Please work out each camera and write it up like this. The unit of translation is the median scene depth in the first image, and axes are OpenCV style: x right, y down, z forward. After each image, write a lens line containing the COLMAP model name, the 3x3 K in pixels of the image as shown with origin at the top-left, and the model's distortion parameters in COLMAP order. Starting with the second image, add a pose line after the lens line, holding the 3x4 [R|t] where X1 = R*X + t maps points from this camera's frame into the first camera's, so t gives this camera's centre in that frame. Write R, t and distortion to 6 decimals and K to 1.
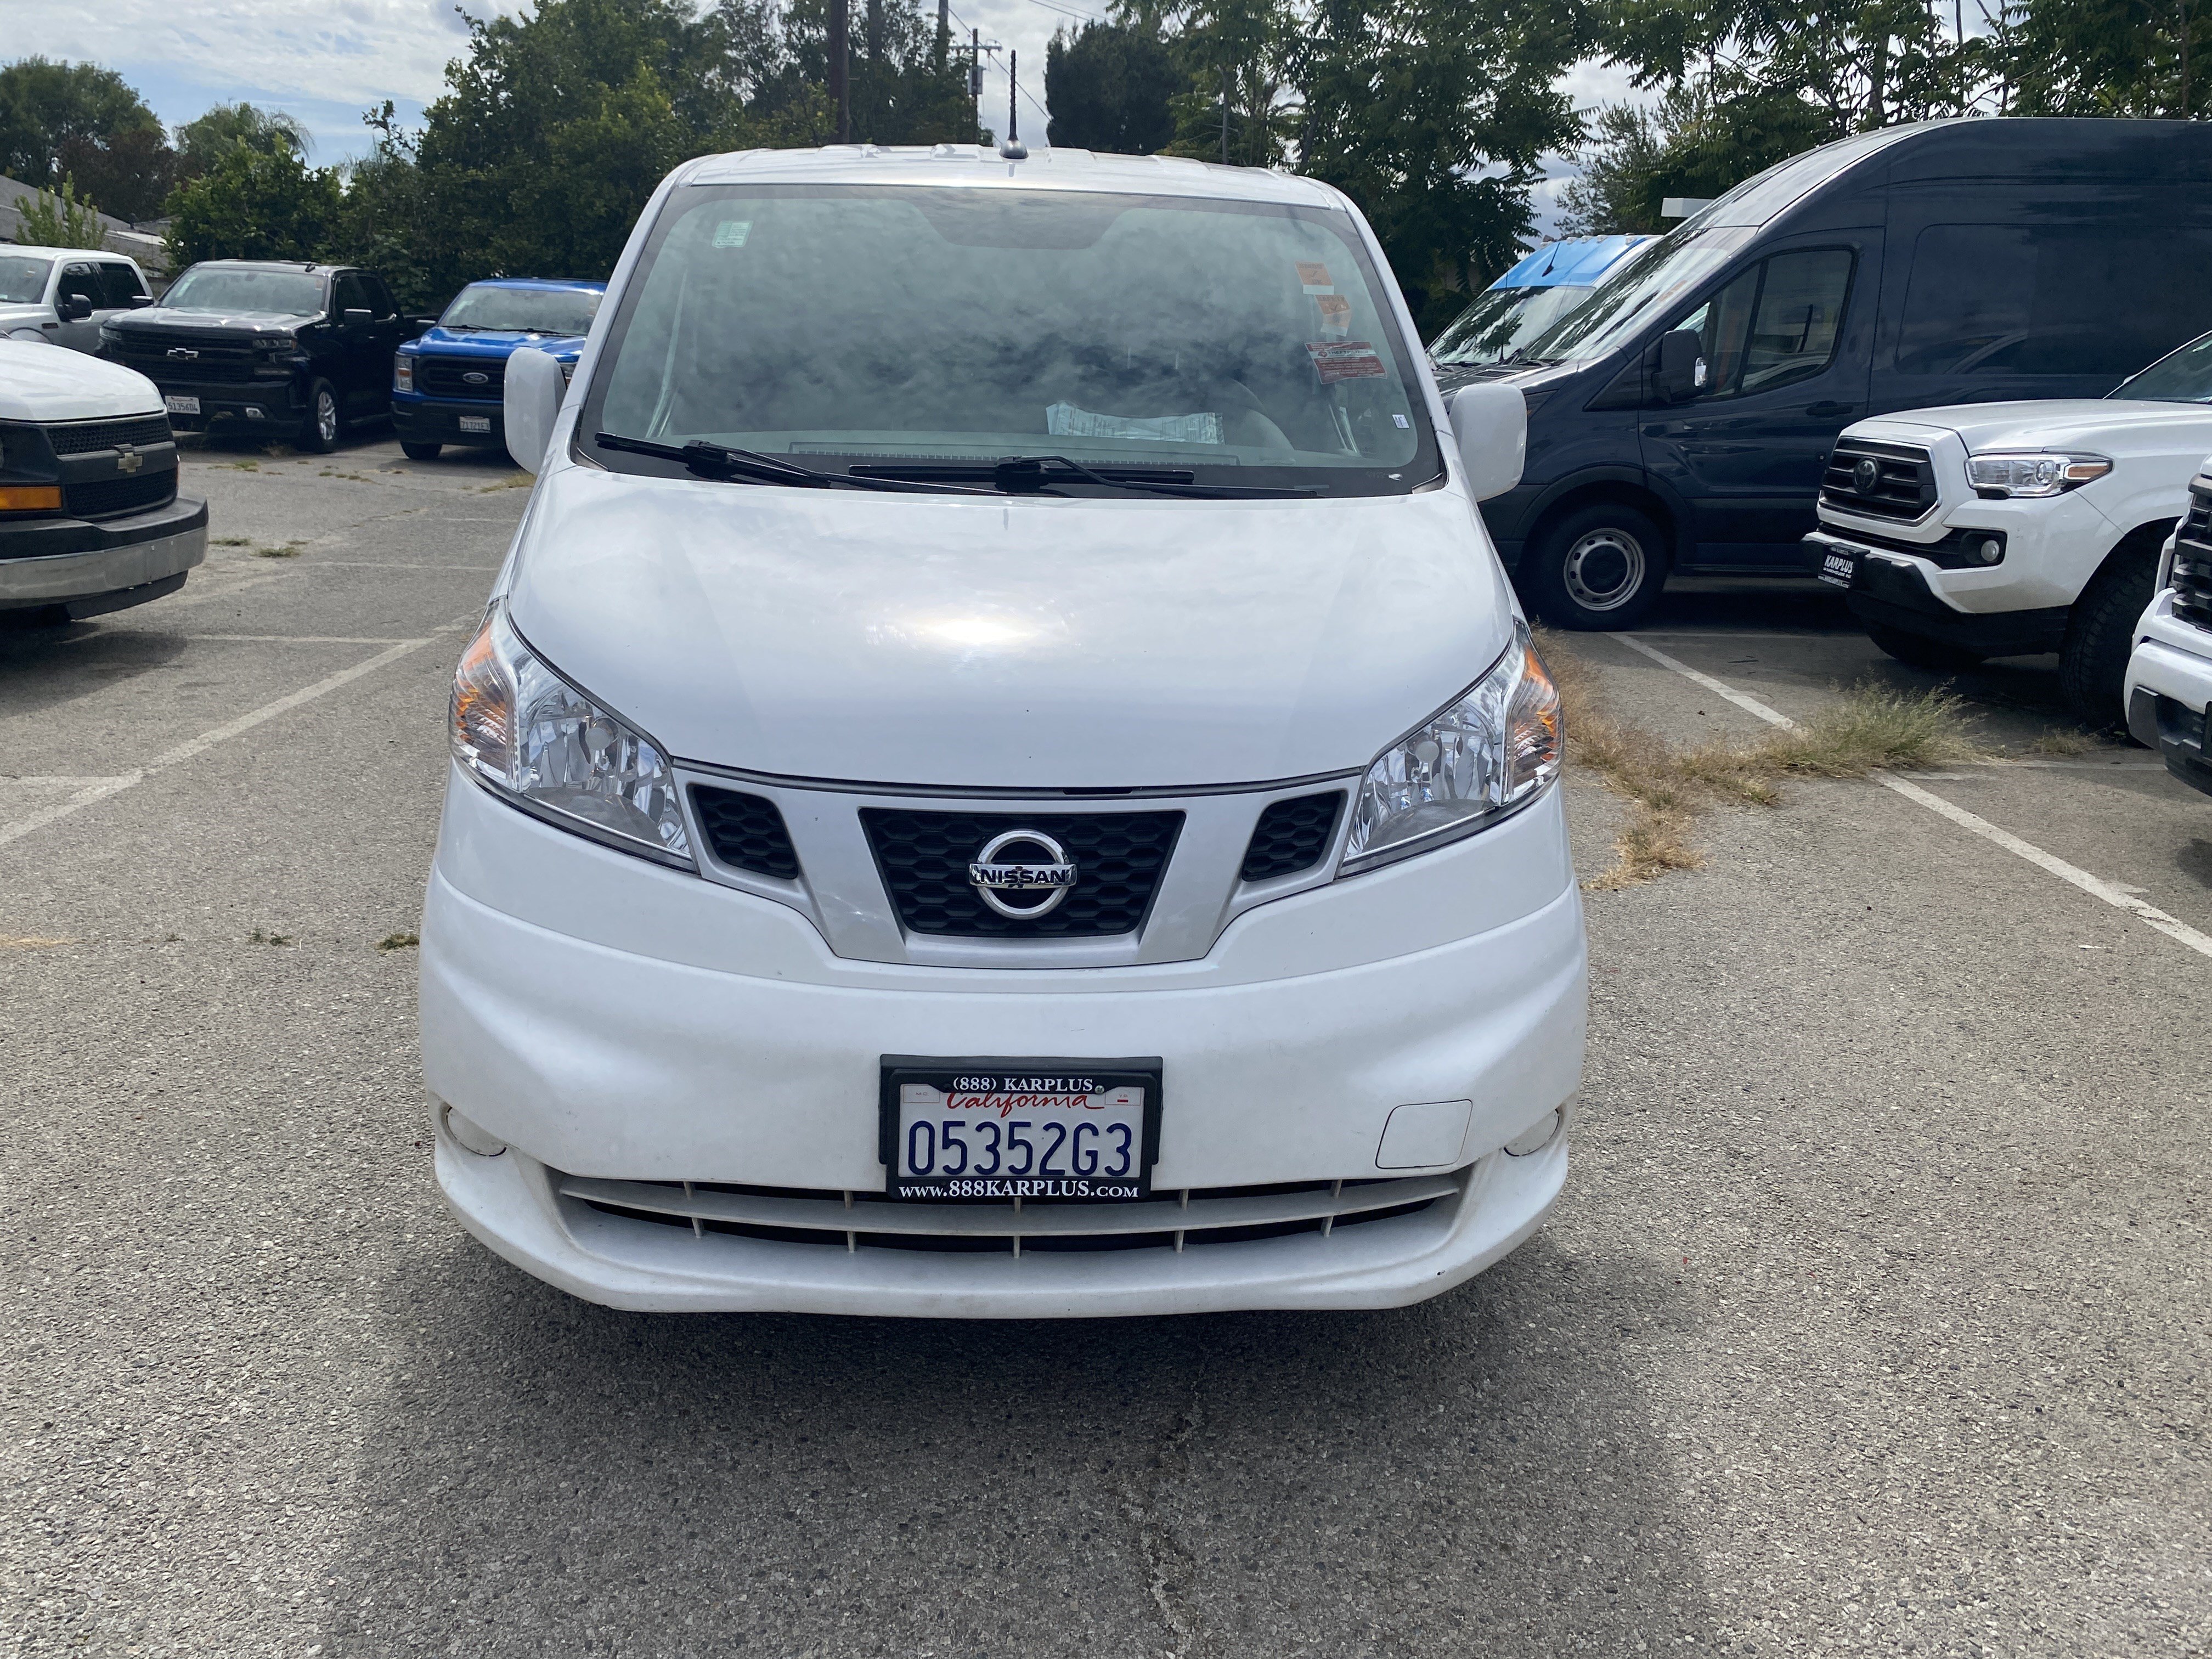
lens RADIAL K [[1690.9, 0, 1110.2], [0, 1690.9, 814.5], [0, 0, 1]] dist [0.037222, -0.029301]
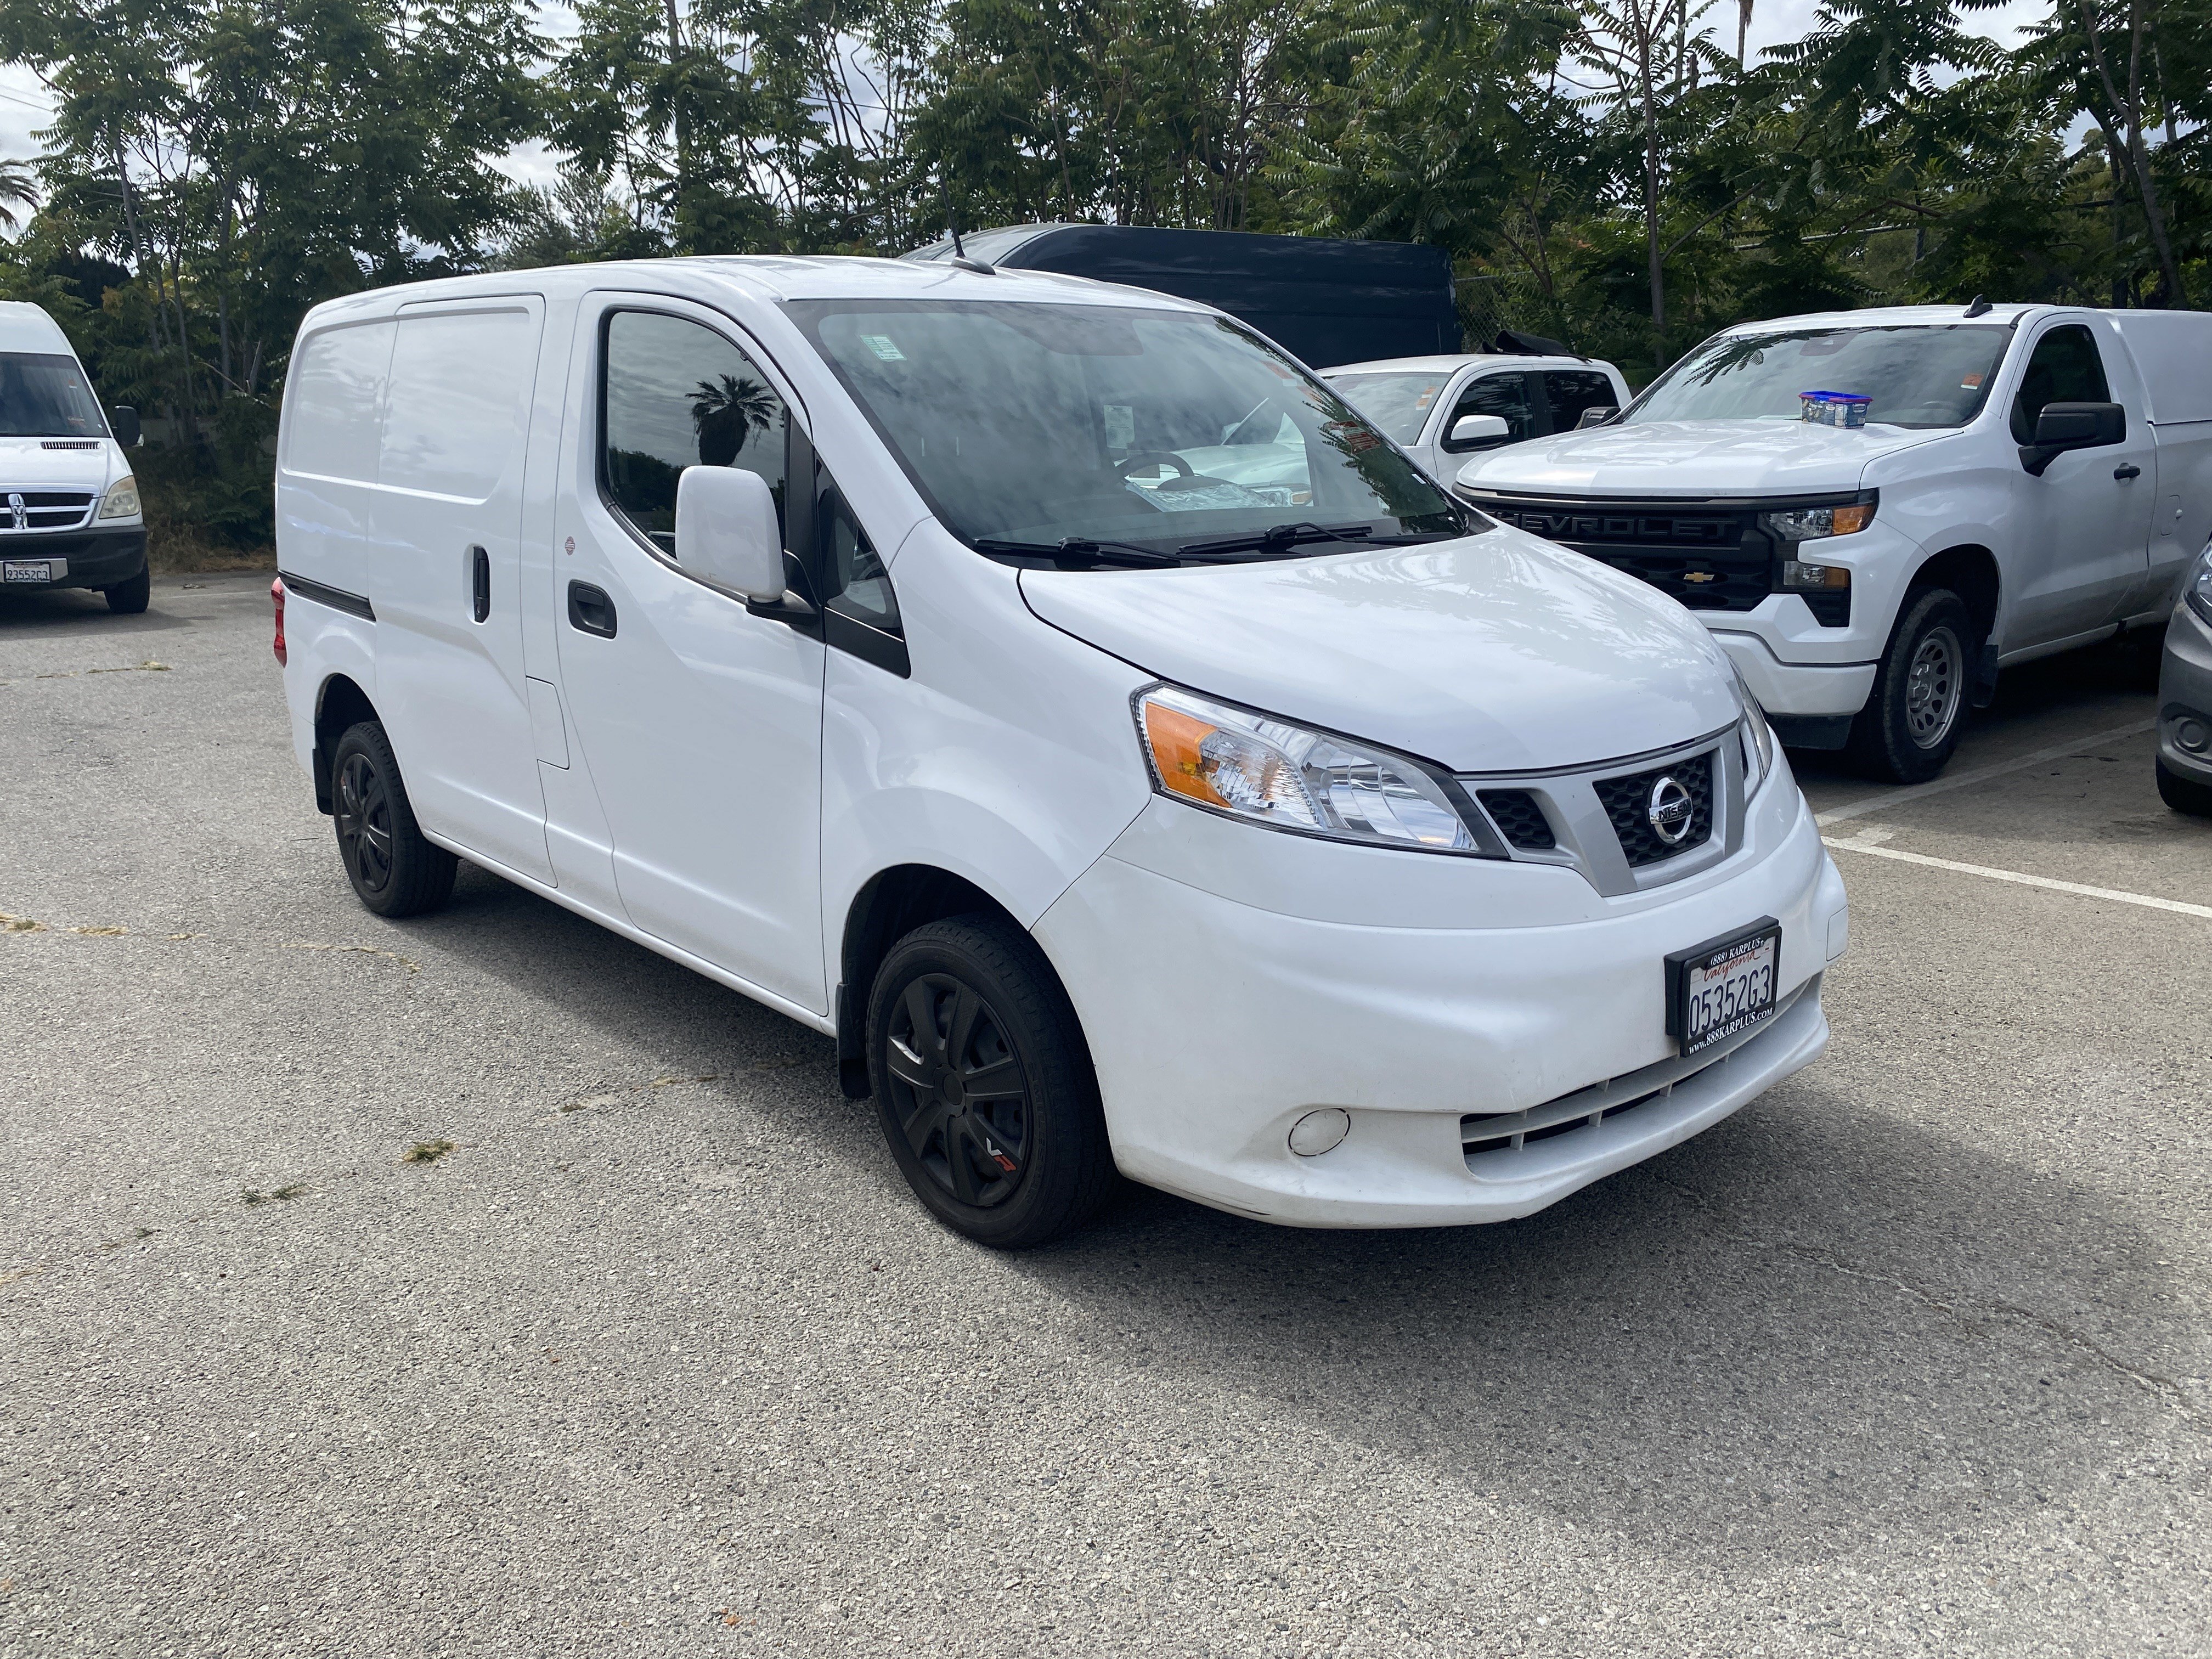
lens RADIAL K [[1690.9, 0, 1105.8], [0, 1690.9, 837.8], [0, 0, 1]] dist [0.037222, -0.029301]
pose [[0.768282, -0.186496, 0.612342, -1.216637], [0.201751, 0.978409, 0.044857, -0.094737], [-0.607487, 0.089078, 0.789319, 0.185605]]
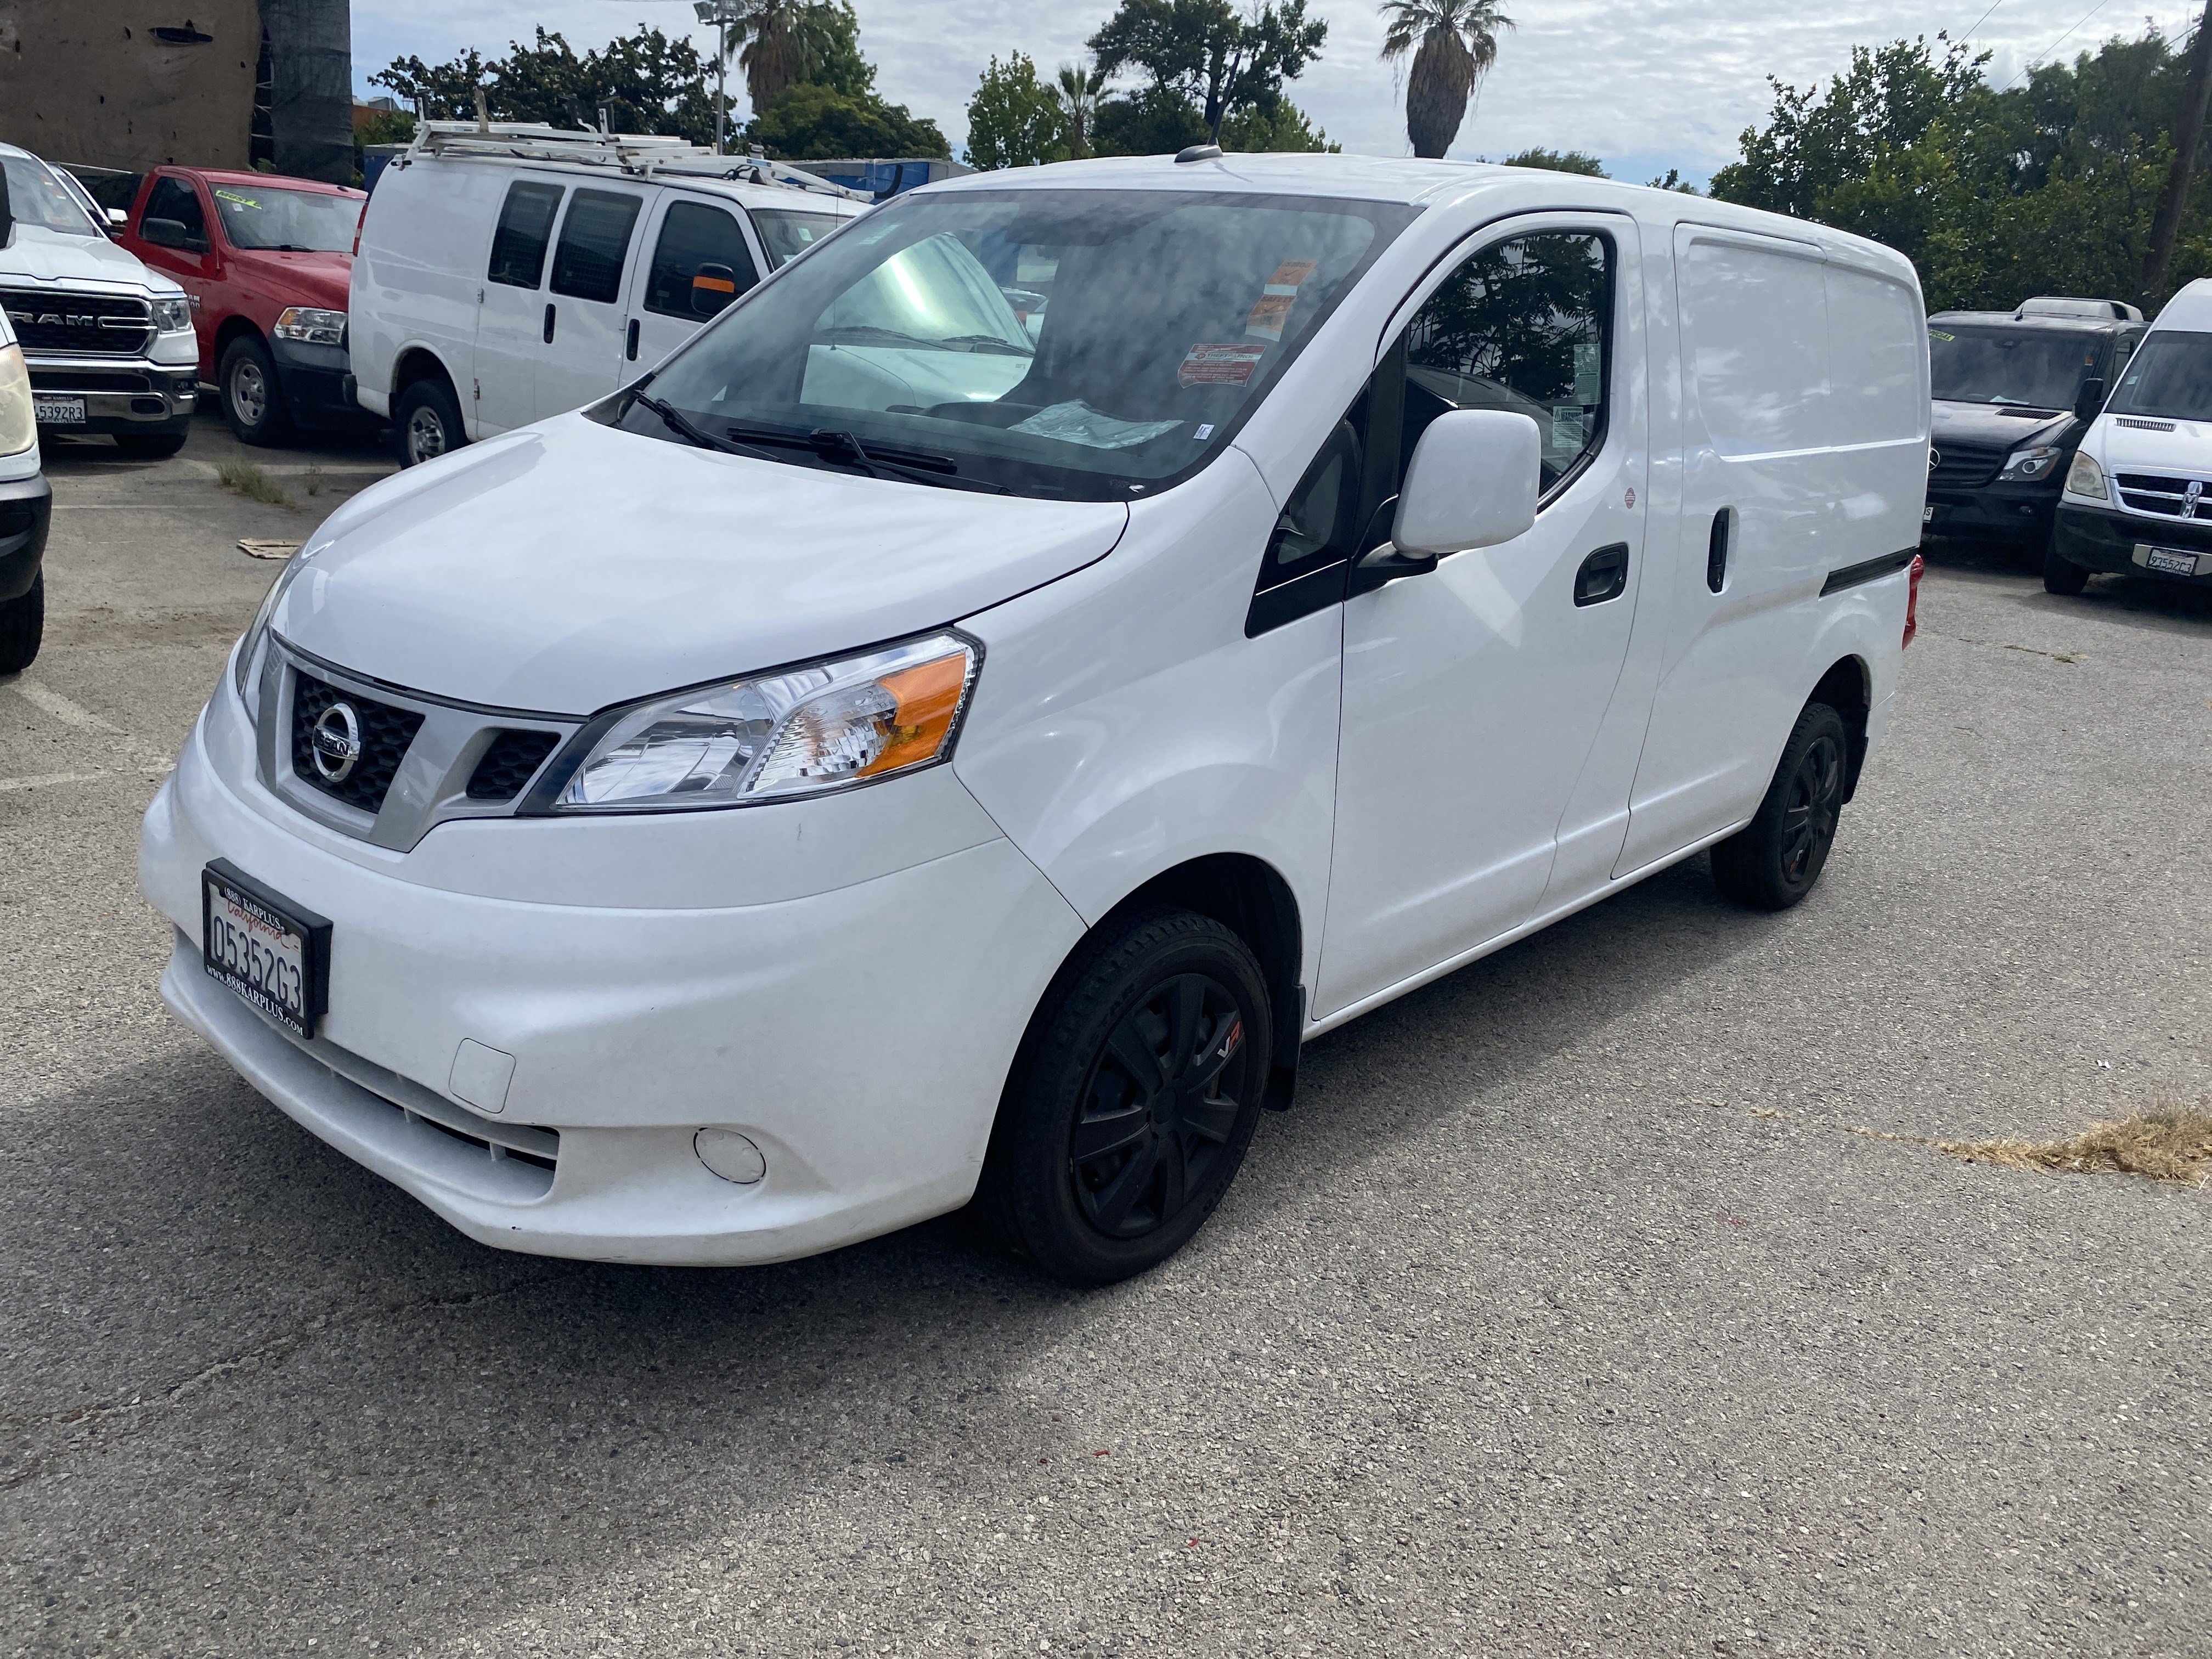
lens RADIAL K [[1690.9, 0, 1106.8], [0, 1690.9, 835.5], [0, 0, 1]] dist [0.037222, -0.029301]
pose [[0.711281, 0.227173, -0.665185, 1.077319], [-0.246715, 0.966812, 0.066372, -0.105802], [0.658187, 0.116902, 0.743723, 0.475729]]
